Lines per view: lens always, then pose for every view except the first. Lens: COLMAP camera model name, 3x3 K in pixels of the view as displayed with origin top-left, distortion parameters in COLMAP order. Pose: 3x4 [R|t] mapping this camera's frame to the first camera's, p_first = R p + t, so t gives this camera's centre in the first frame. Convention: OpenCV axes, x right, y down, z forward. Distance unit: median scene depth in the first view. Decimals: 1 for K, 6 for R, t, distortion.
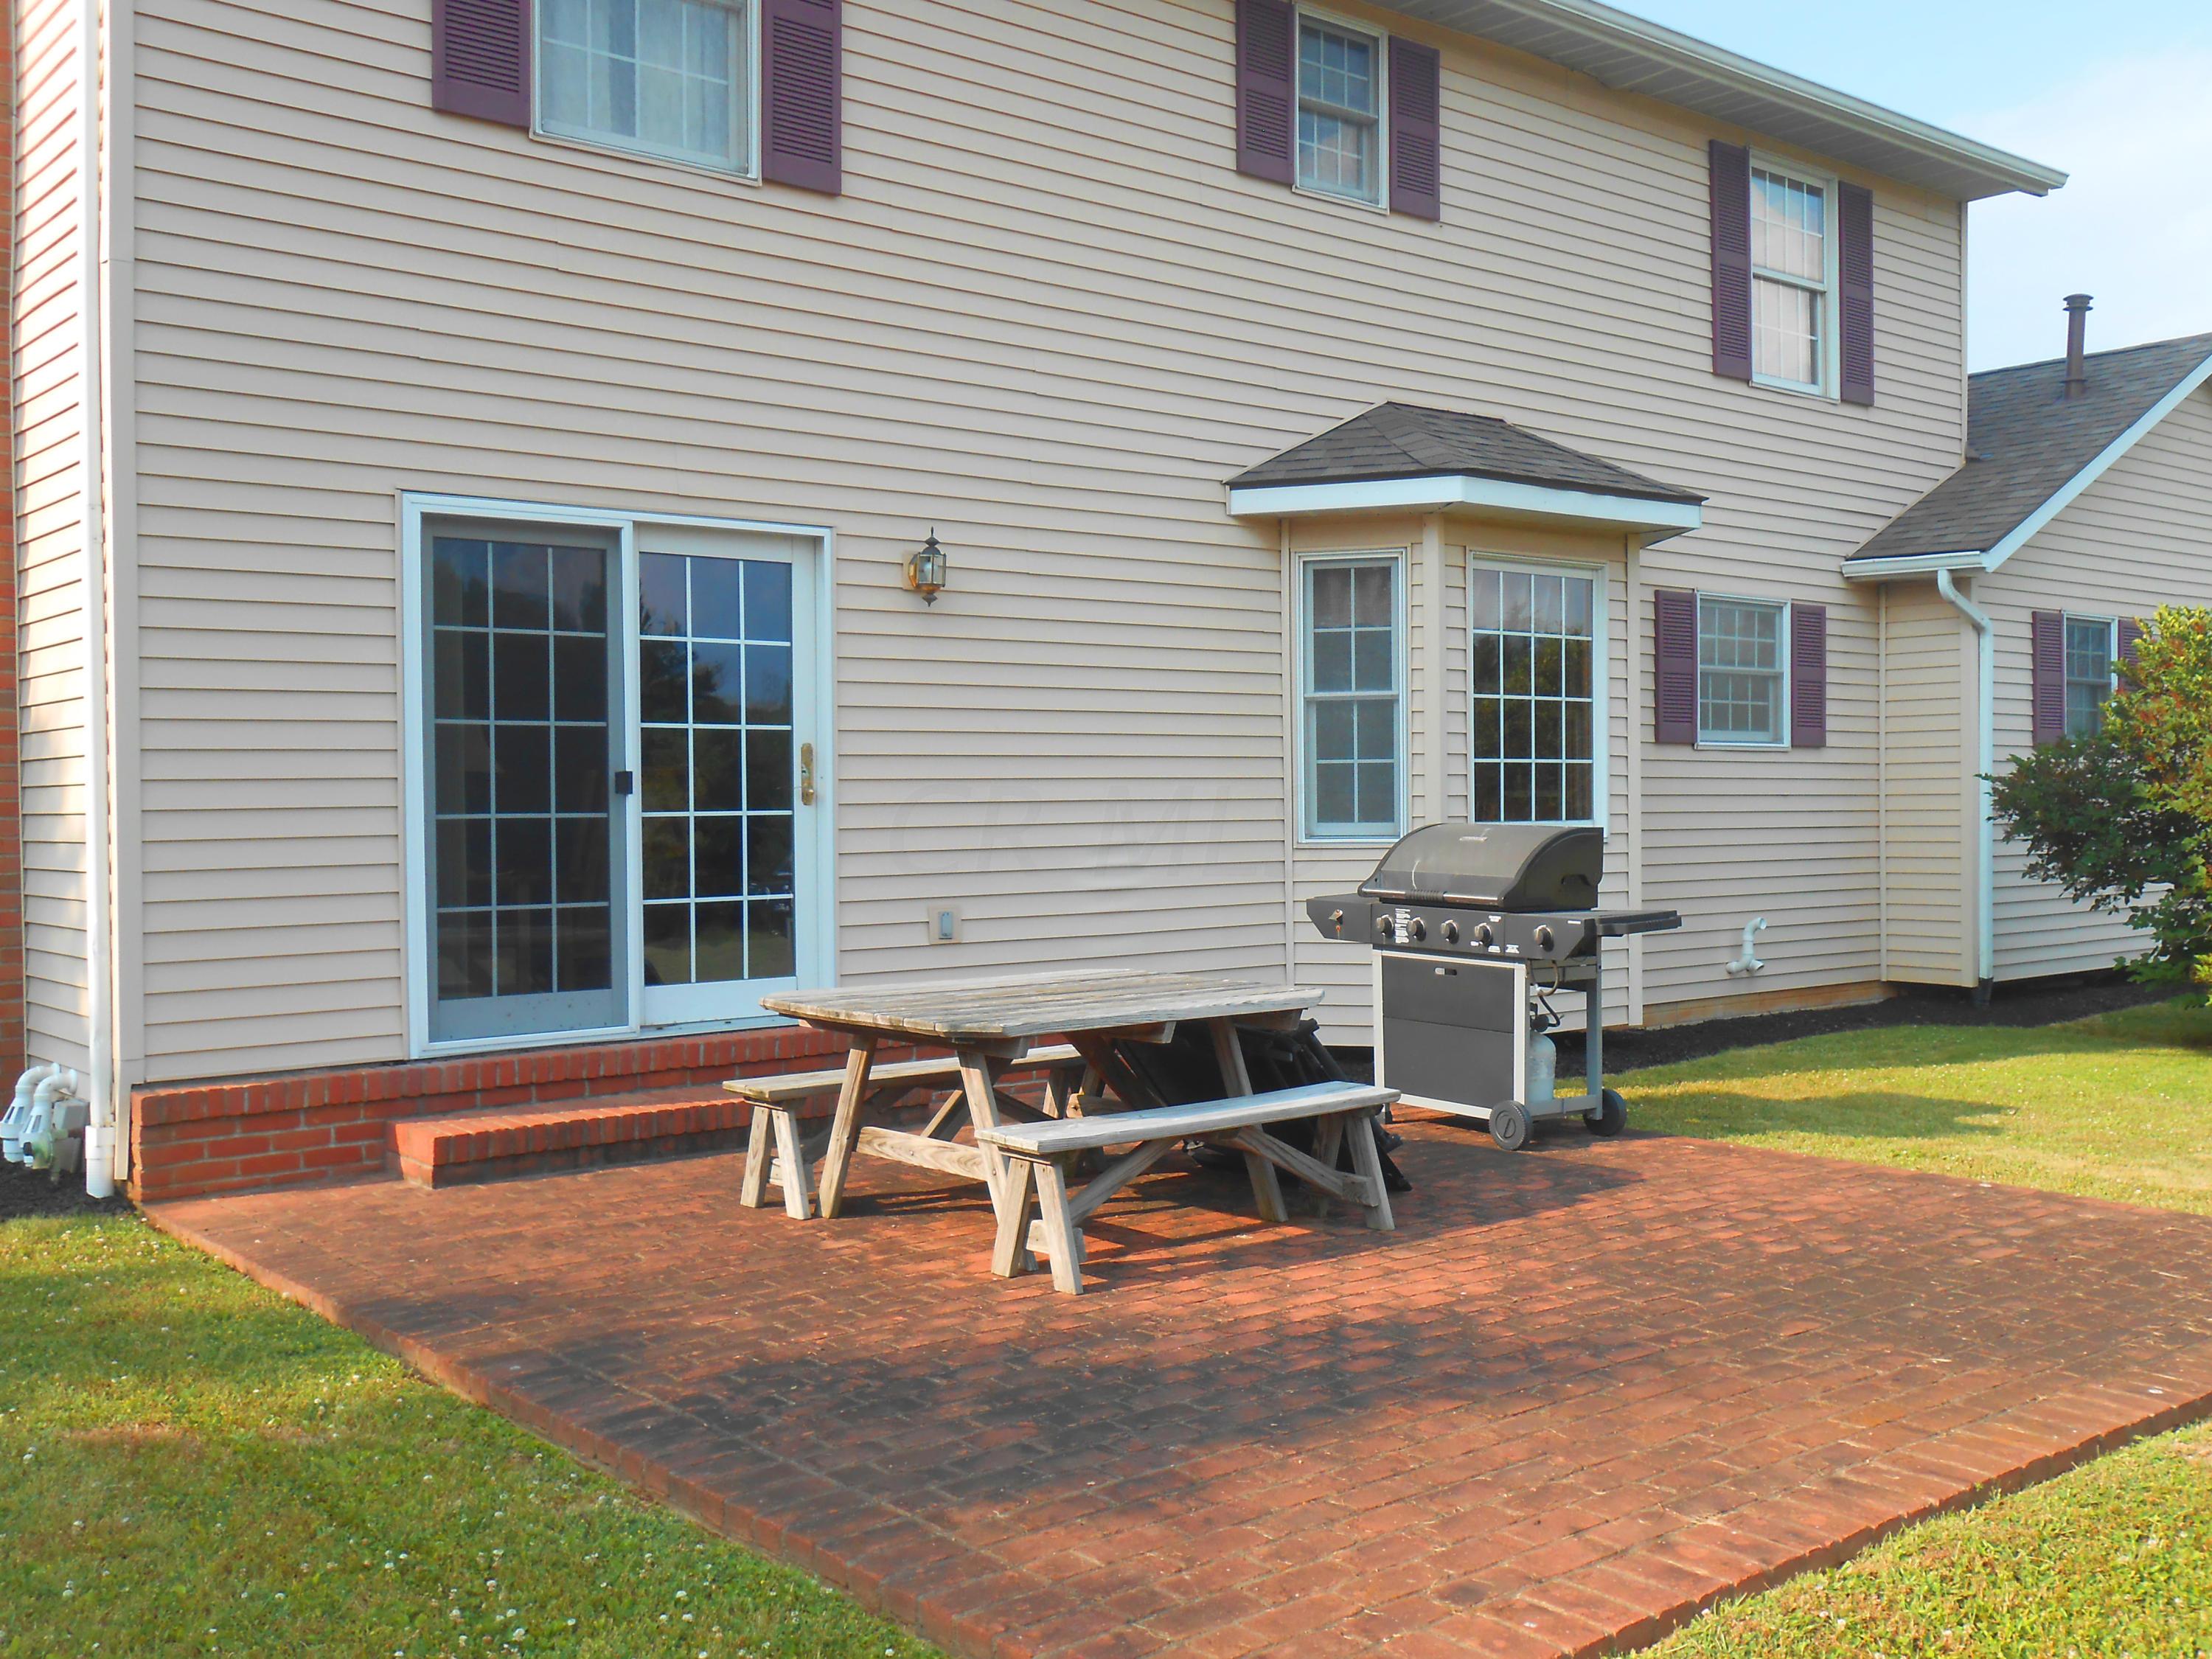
lens RADIAL K [[2148.8, 0, 1106.0], [0, 2148.8, 829.5], [0, 0, 1]] dist [-0.050100, 0.198284]
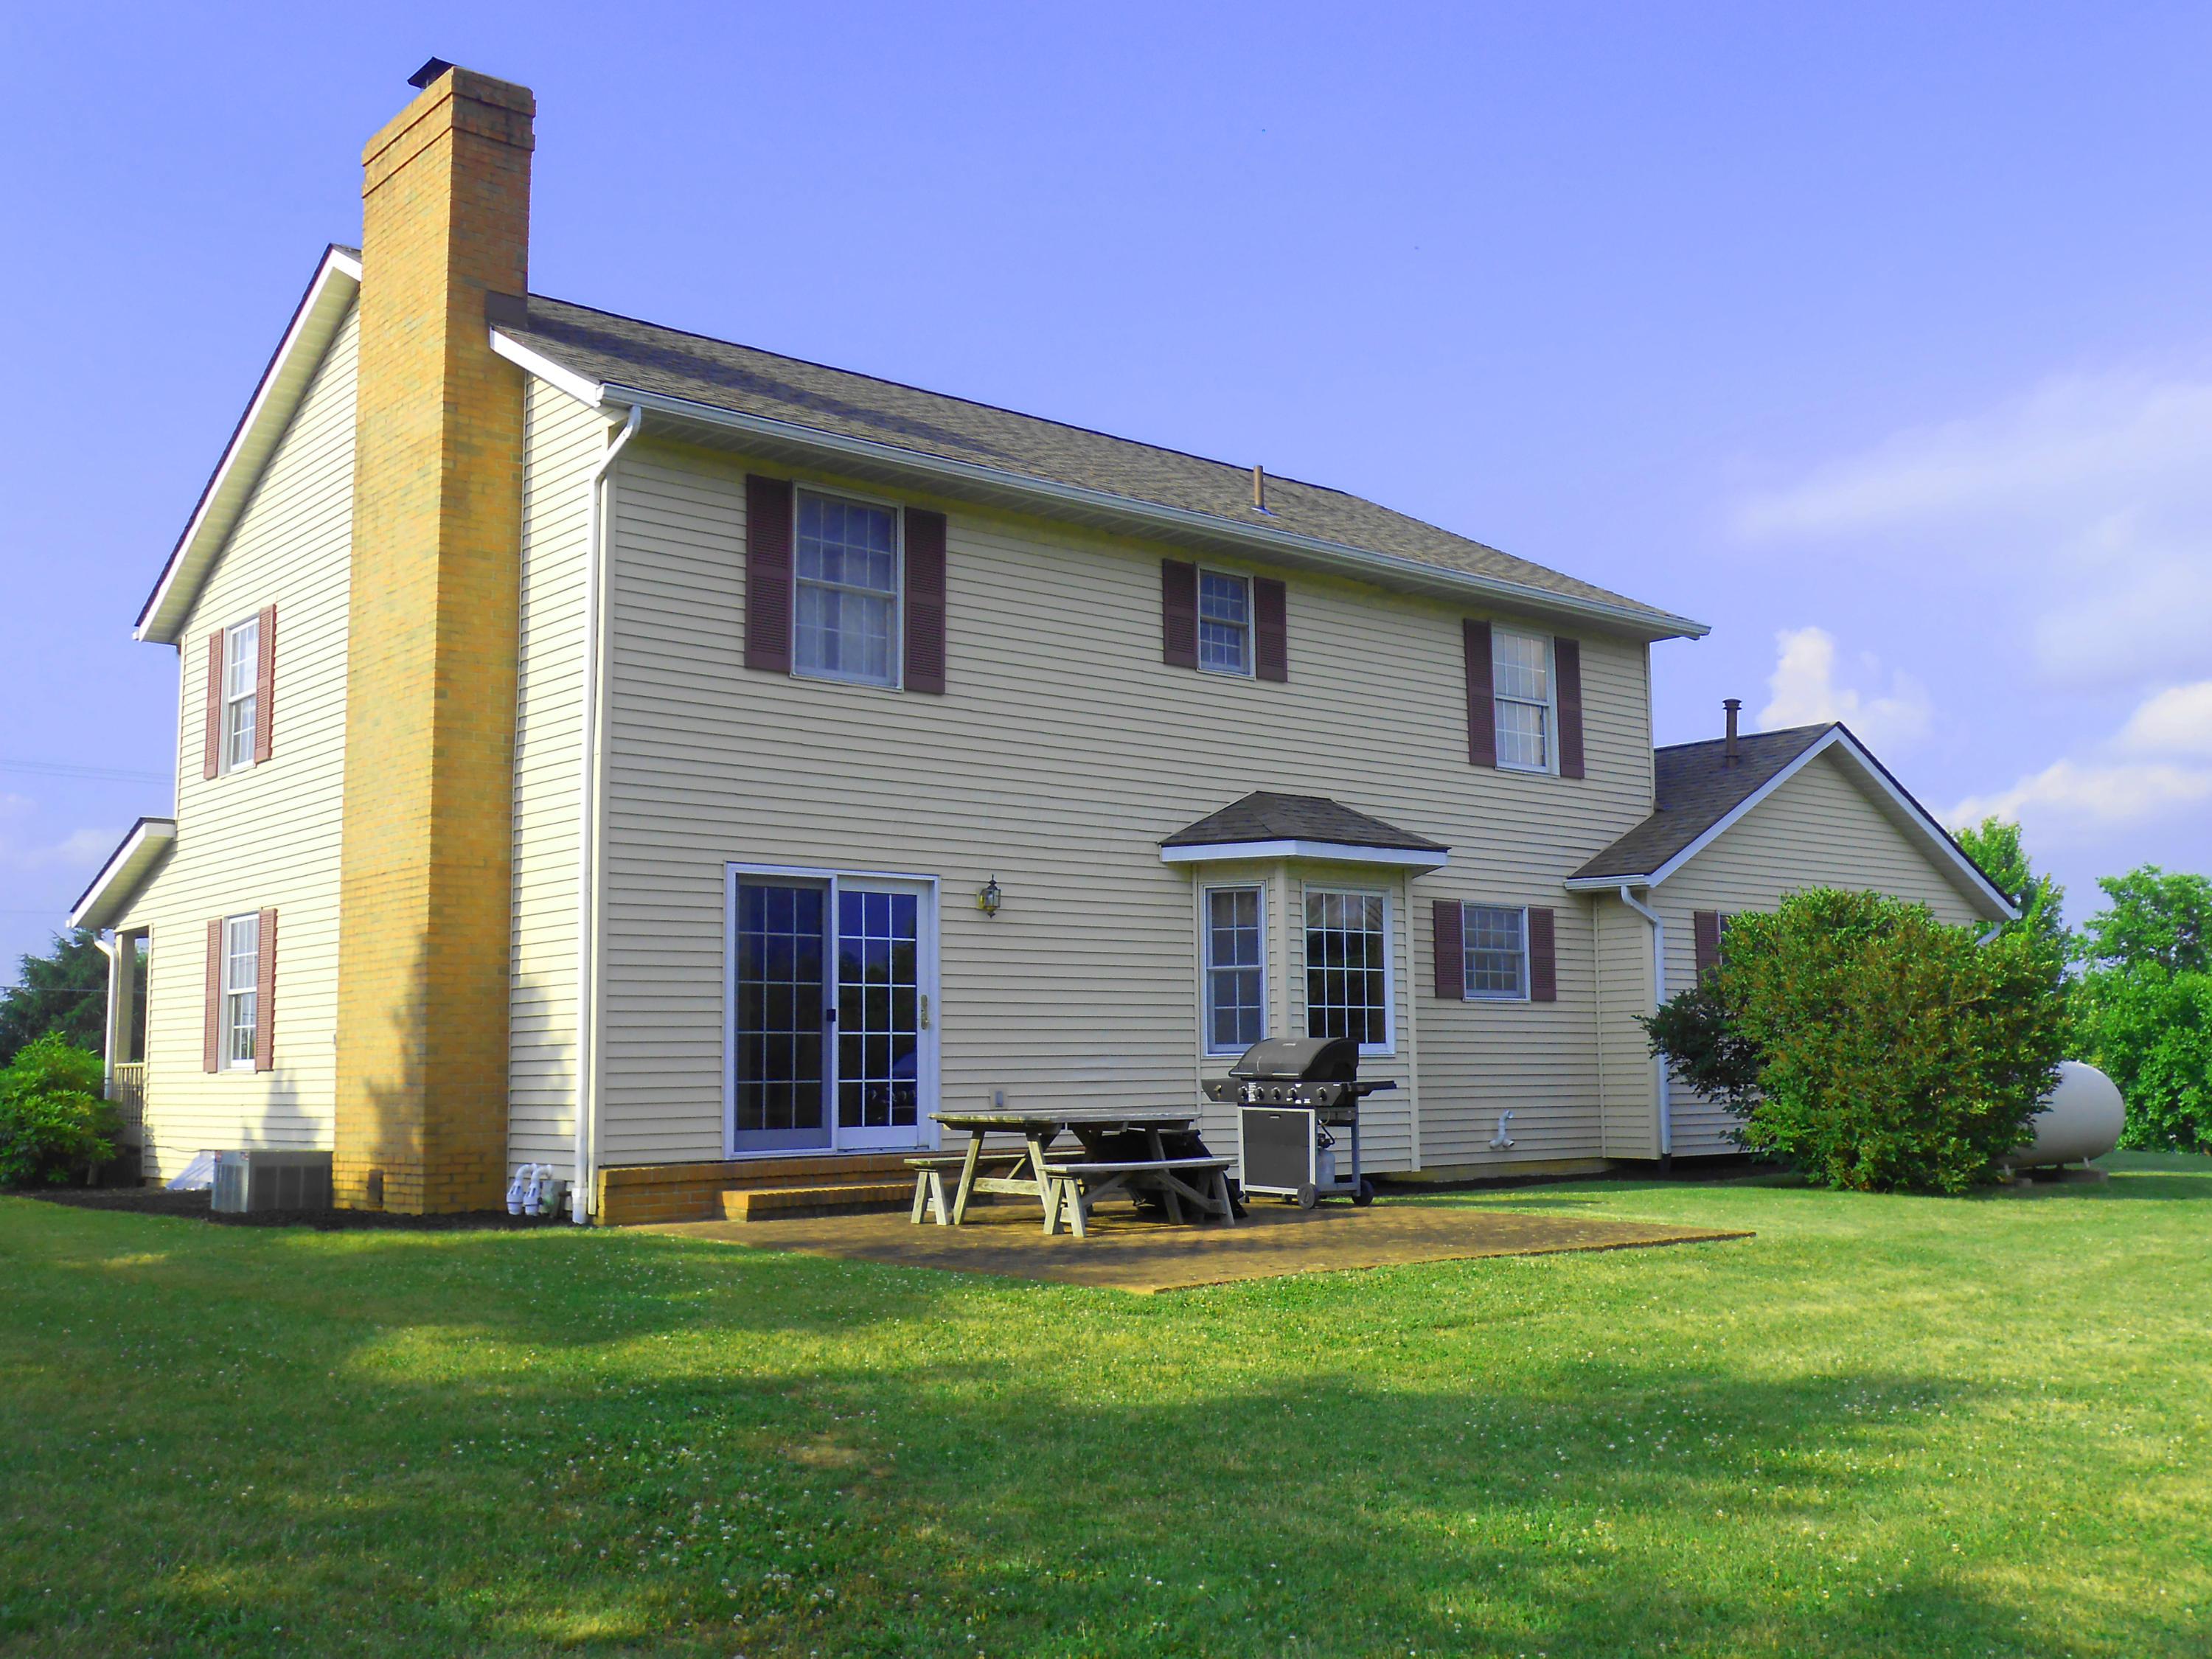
lens RADIAL K [[2148.8, 0, 1106.0], [0, 2148.8, 829.5], [0, 0, 1]] dist [-0.050100, 0.198284]
pose [[0.999823, -0.000702, 0.018786, -0.017871], [0.003086, 0.991876, -0.127174, 0.044360], [-0.018544, 0.127210, 0.991703, -0.691469]]
